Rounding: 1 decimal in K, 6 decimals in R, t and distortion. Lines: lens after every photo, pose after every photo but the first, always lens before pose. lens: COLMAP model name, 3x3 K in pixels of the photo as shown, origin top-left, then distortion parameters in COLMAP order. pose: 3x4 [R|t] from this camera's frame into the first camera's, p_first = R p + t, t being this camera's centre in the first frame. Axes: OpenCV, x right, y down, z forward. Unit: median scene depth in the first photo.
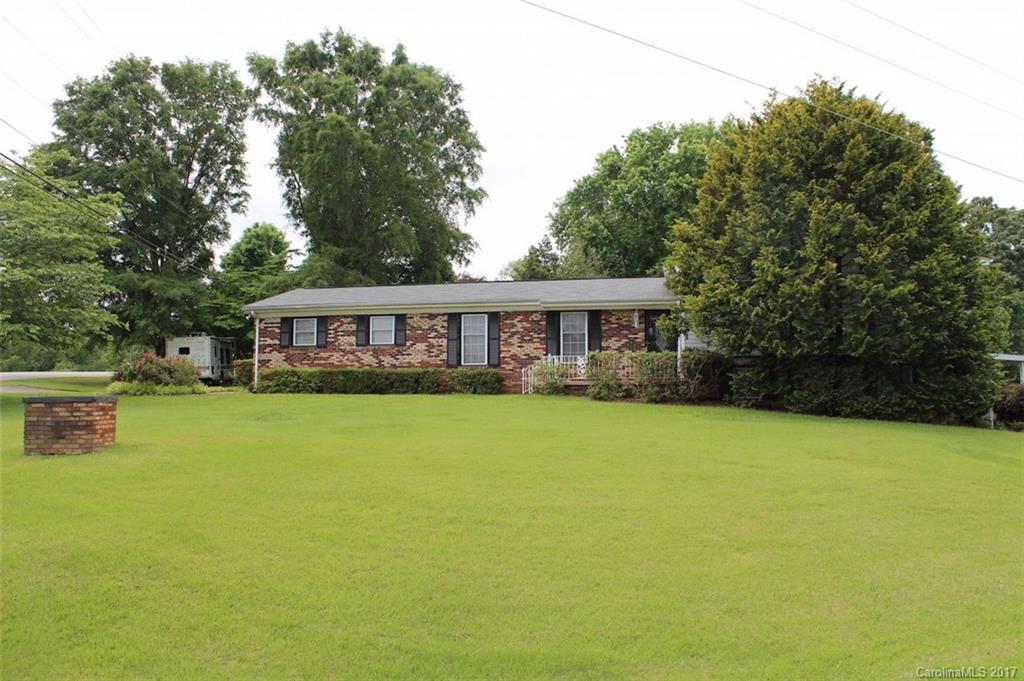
lens RADIAL K [[857.1, 0, 512.8], [0, 857.1, 346.1], [0, 0, 1]] dist [-0.042172, 0.008294]
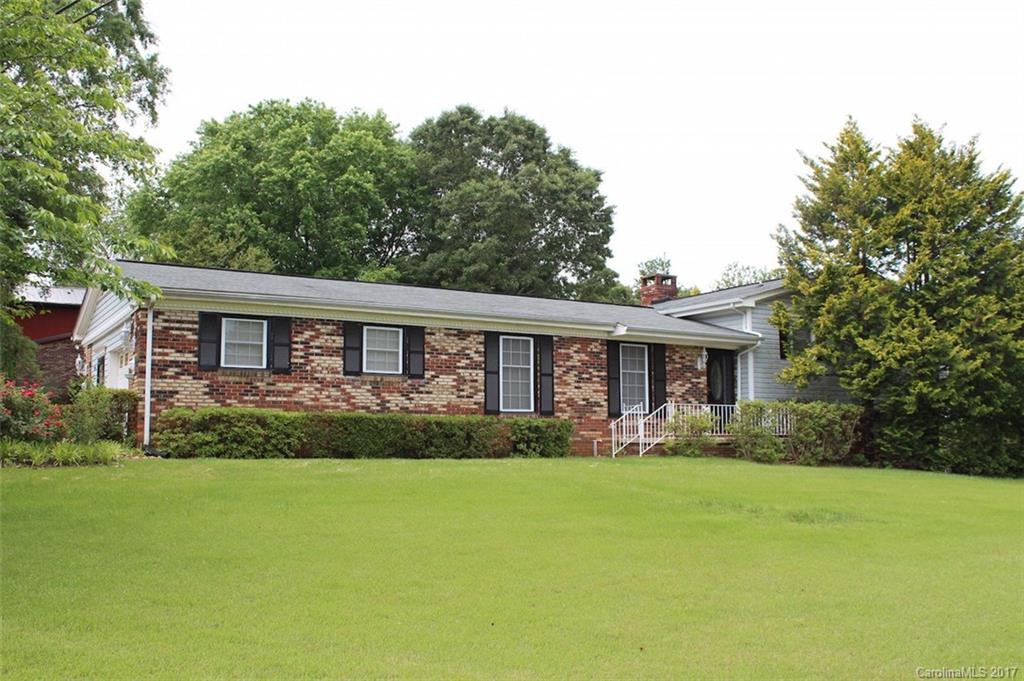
lens RADIAL K [[958.0, 0, 510.8], [0, 958.0, 347.0], [0, 0, 1]] dist [-0.019720, 0.000000]
pose [[0.724855, 0.067524, 0.685584, -0.558088], [-0.046674, 0.997712, -0.048919, 0.008170], [-0.687318, 0.003460, 0.726348, 0.452443]]
